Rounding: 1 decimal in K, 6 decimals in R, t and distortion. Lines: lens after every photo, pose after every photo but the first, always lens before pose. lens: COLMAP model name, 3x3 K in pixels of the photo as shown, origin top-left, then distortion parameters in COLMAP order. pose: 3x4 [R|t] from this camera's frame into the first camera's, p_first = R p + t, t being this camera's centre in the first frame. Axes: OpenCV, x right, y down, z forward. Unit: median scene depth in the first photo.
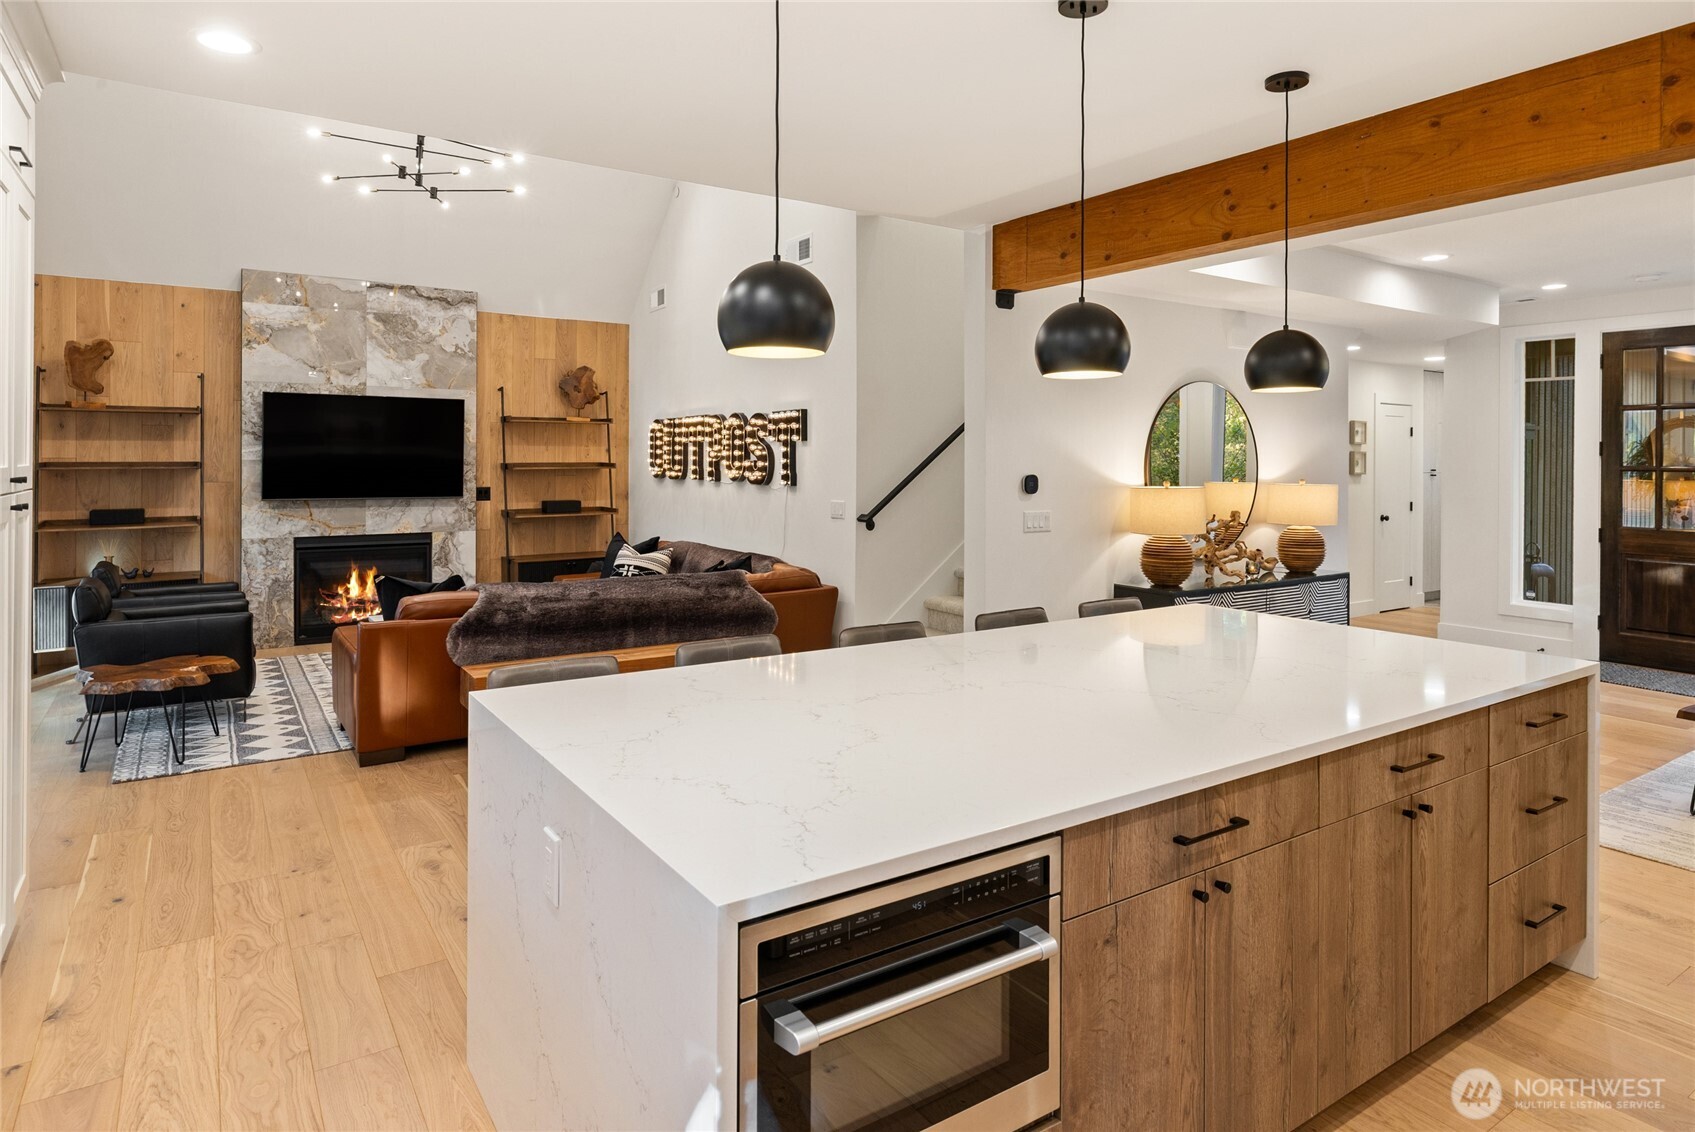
lens RADIAL K [[975.4, 0, 849.1], [0, 975.4, 459.5], [0, 0, 1]] dist [-0.001665, -0.000062]
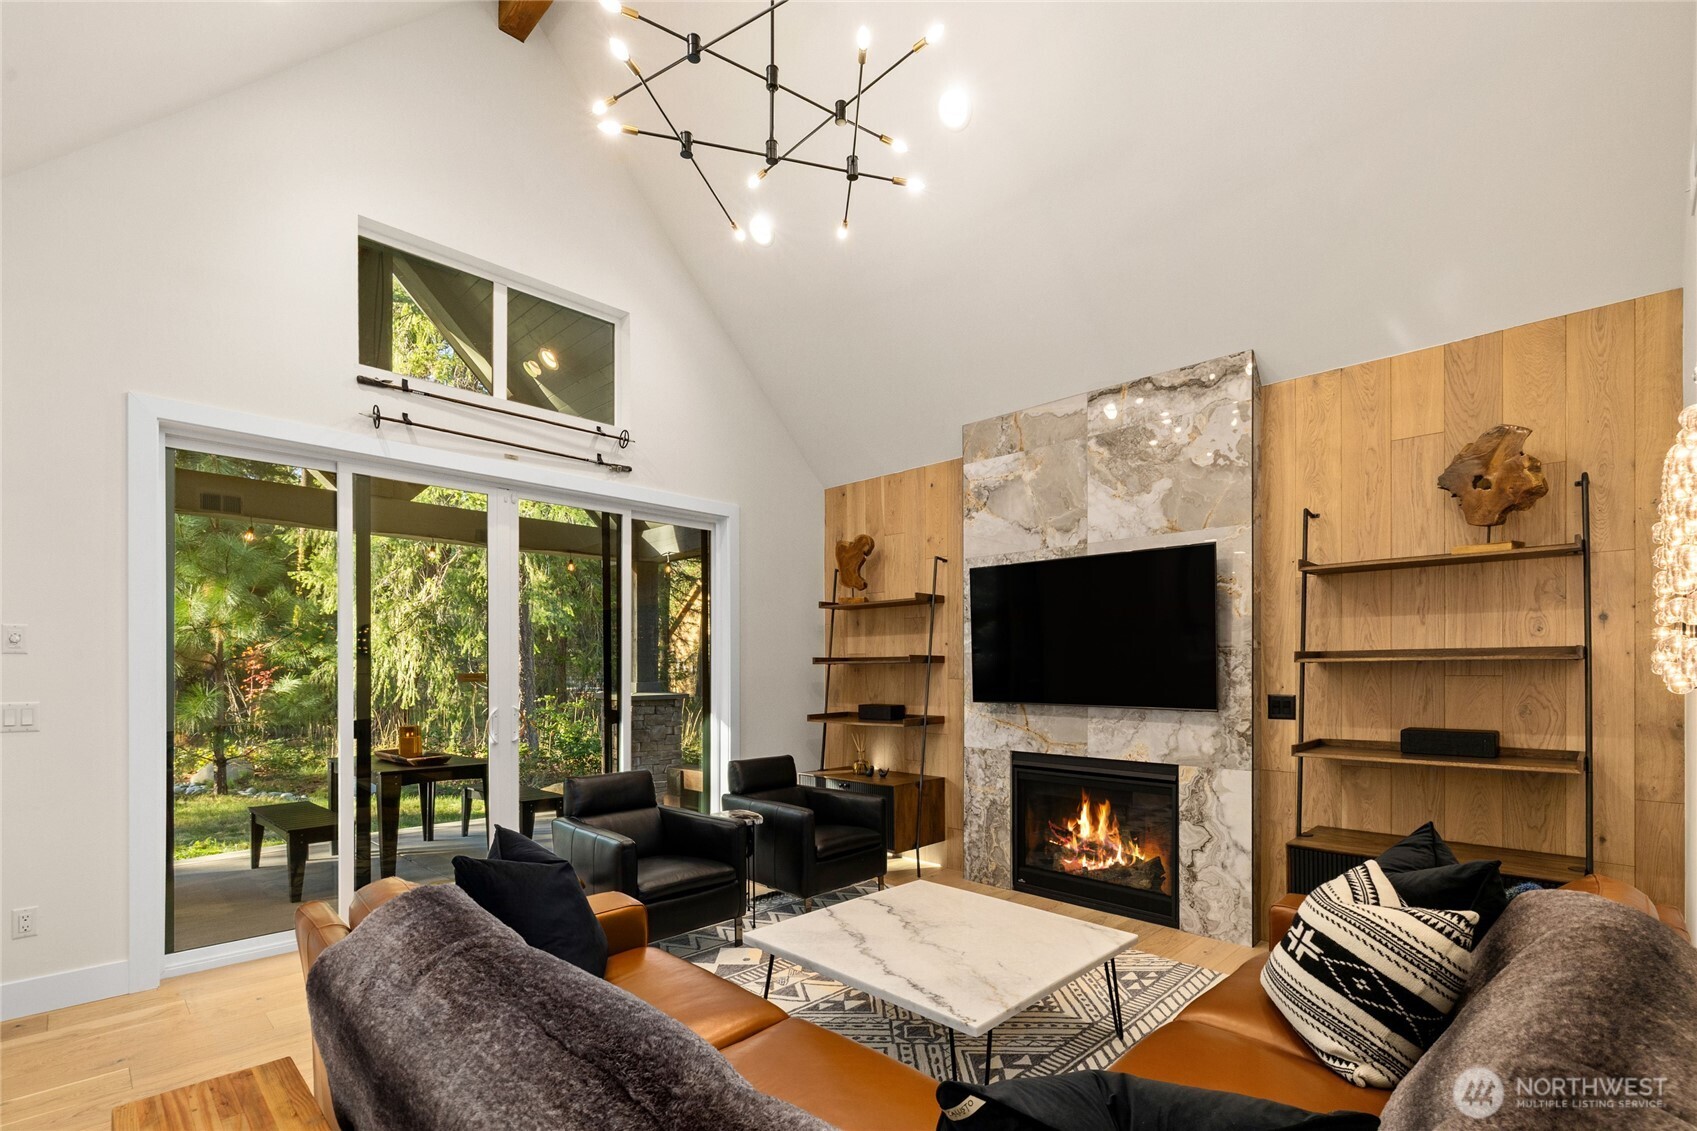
lens RADIAL K [[774.9, 0, 841.0], [0, 774.9, 672.7], [0, 0, 1]] dist [0.002052, 0.000227]
pose [[0.198944, -0.000863, -0.980011, 0.012181], [-0.000875, 0.999999, -0.001058, 0.017921], [0.980010, 0.001068, 0.198943, 0.739400]]
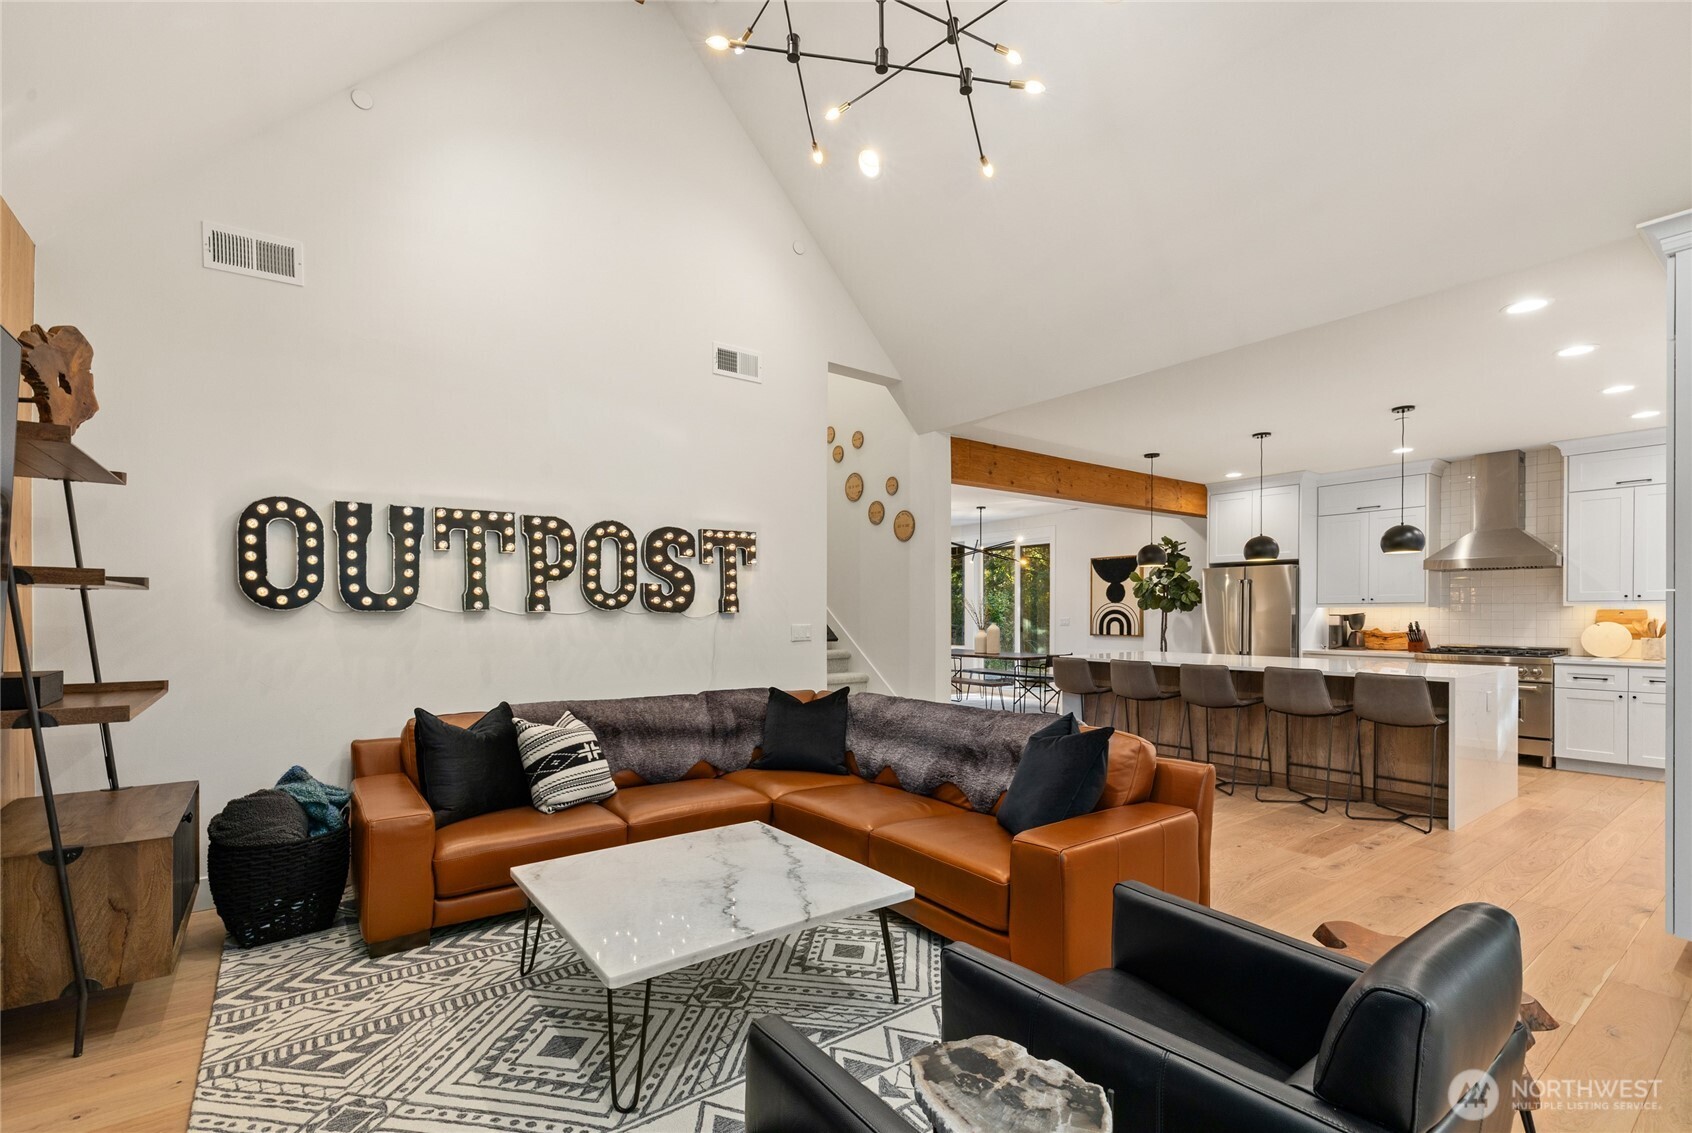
lens RADIAL K [[747.5, 0, 836.4], [0, 747.5, 628.7], [0, 0, 1]] dist [0.001550, 0.000546]
pose [[-0.044965, -0.027227, 0.998617, -0.679961], [0.001818, 0.999625, 0.027337, 0.020488], [-0.998987, 0.003045, -0.044898, 0.814753]]
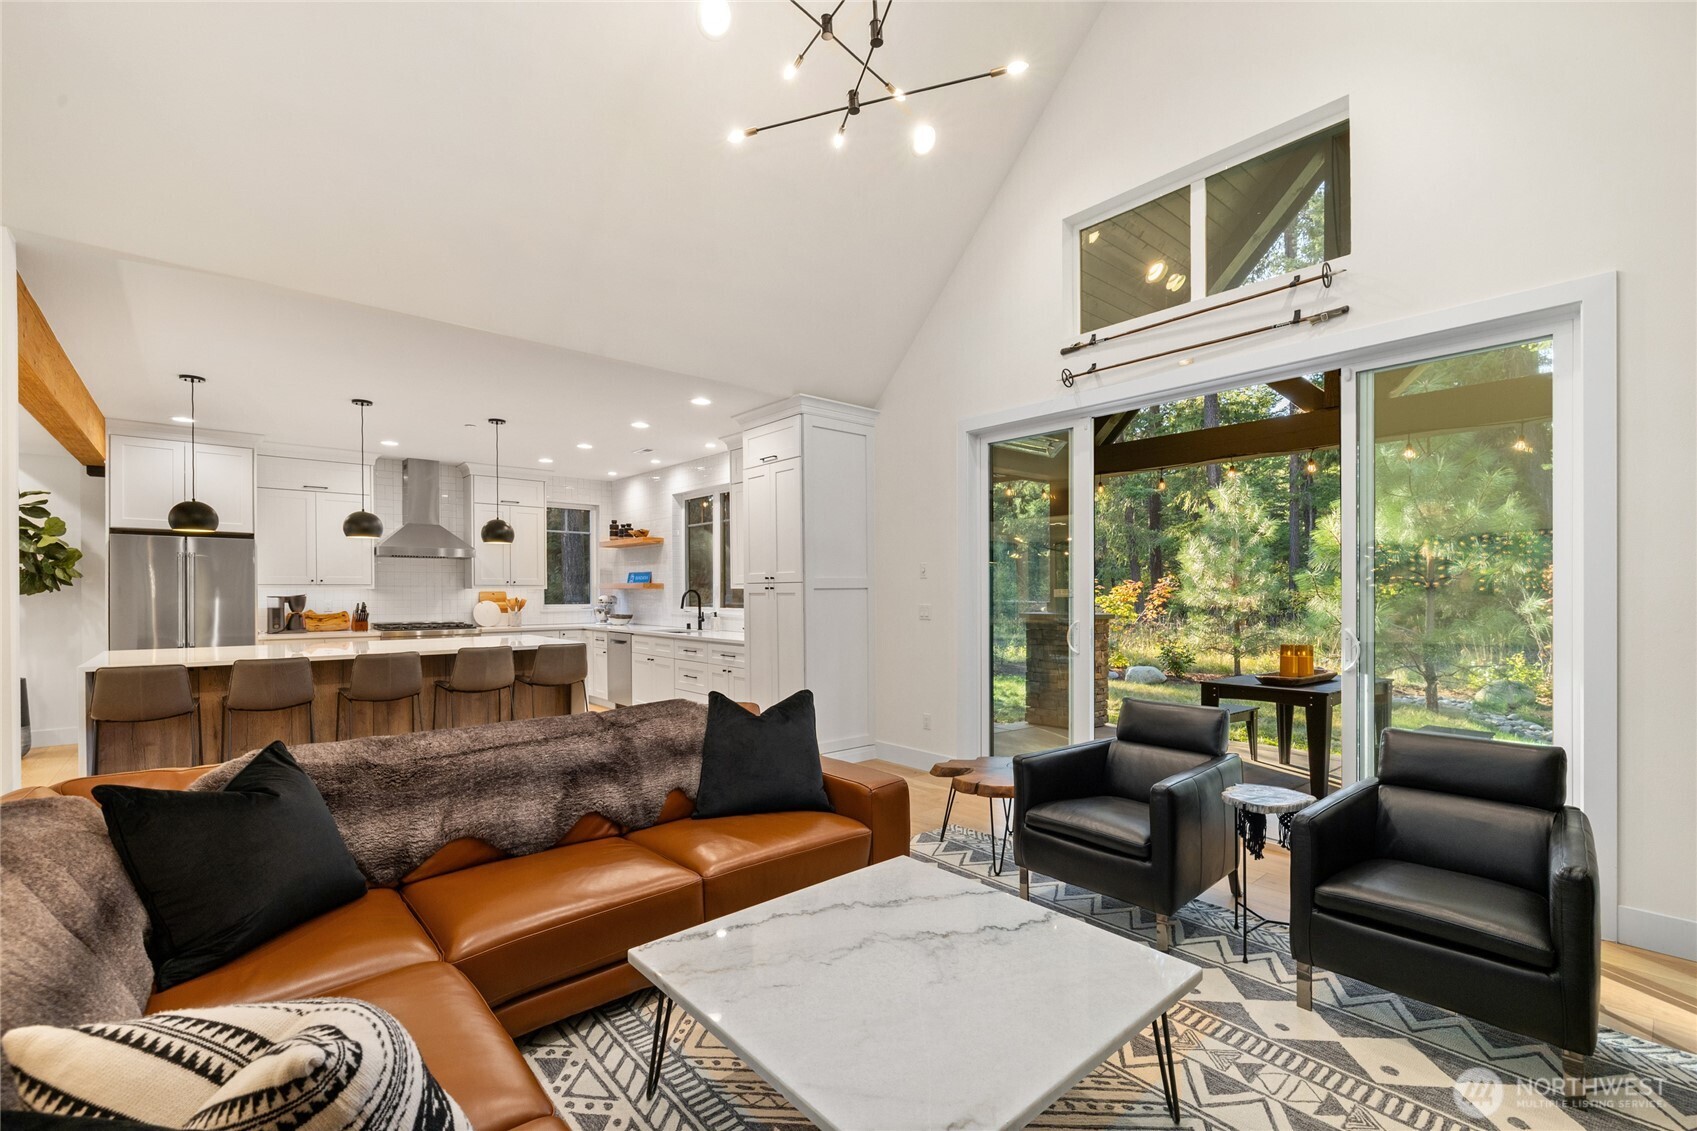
lens RADIAL K [[731.1, 0, 849.6], [0, 731.1, 594.5], [0, 0, 1]] dist [-0.001842, -0.000181]
pose [[-0.991386, -0.004674, -0.130891, -0.295190], [-0.005206, 0.999979, 0.003728, 0.021096], [0.130870, 0.004377, -0.991390, 1.092974]]
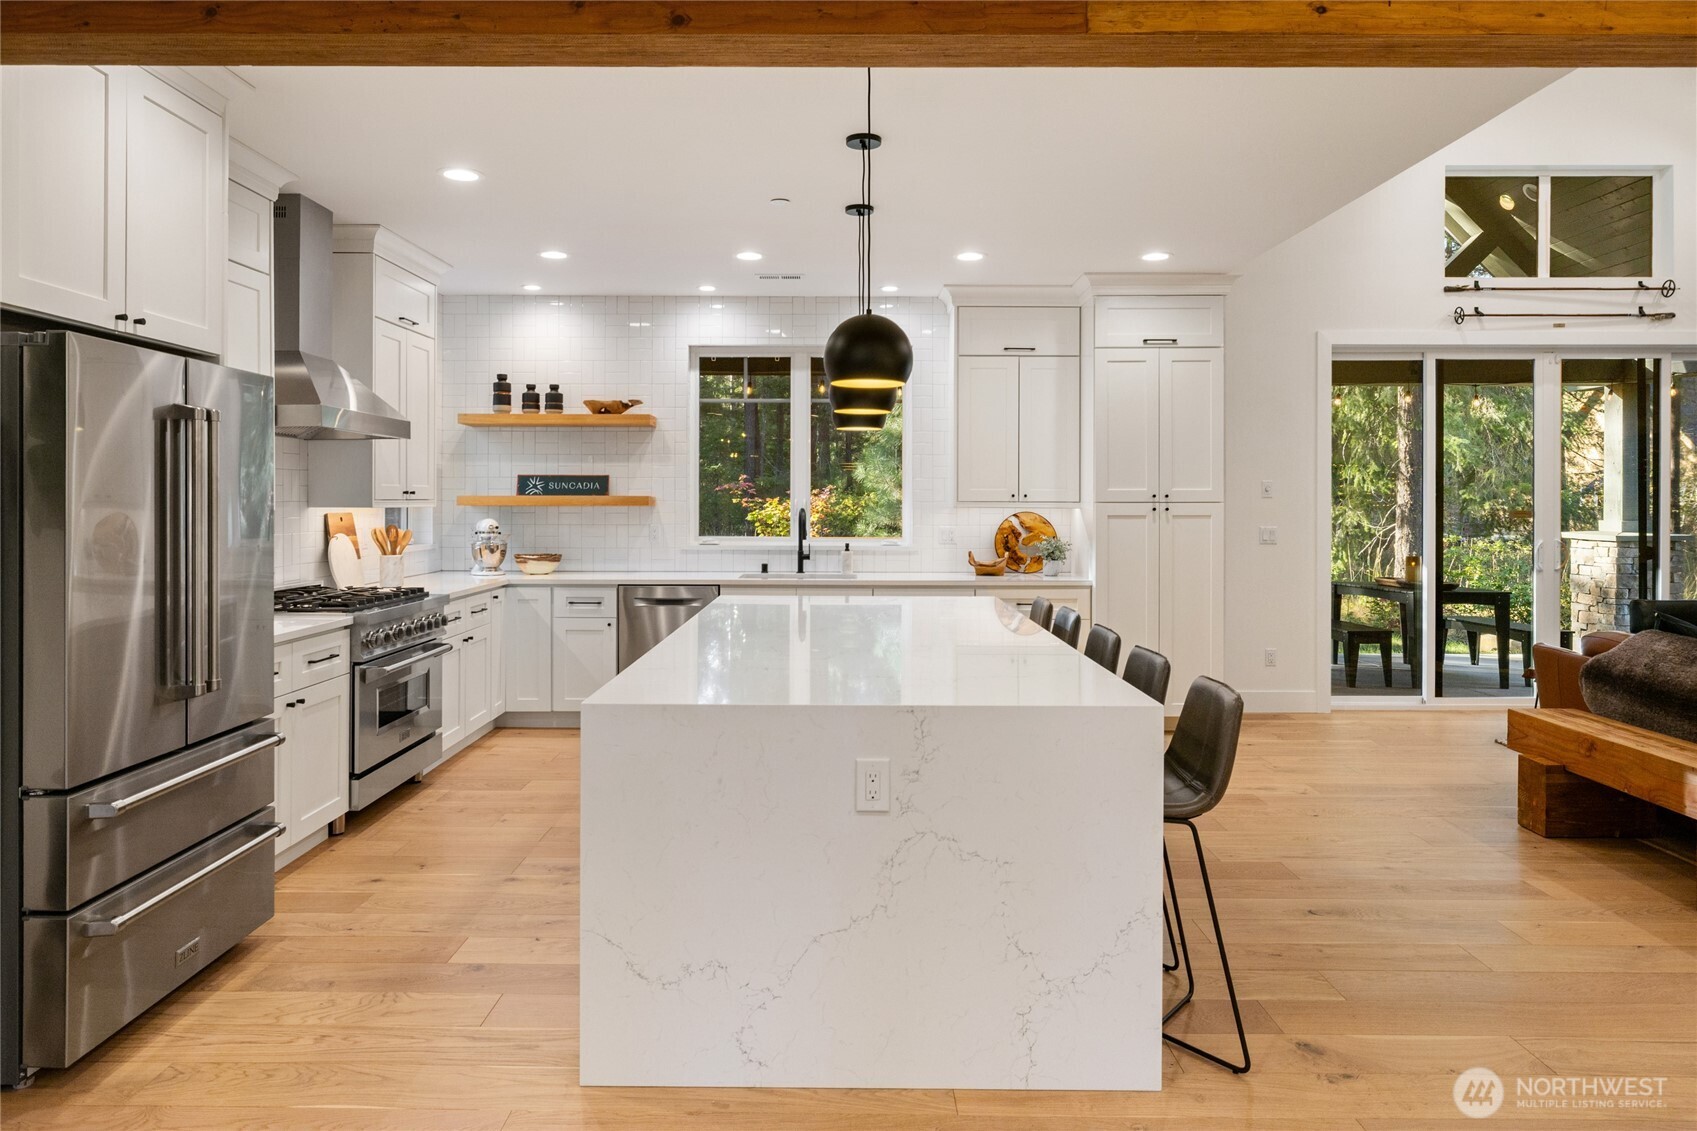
lens RADIAL K [[1063.7, 0, 838.5], [0, 1063.7, 502.4], [0, 0, 1]] dist [-0.003344, 0.000030]
pose [[-0.561595, -0.004811, -0.827398, 0.505543], [-0.005591, 0.999982, -0.002019, 0.015936], [0.827393, 0.003492, -0.561612, 0.615608]]
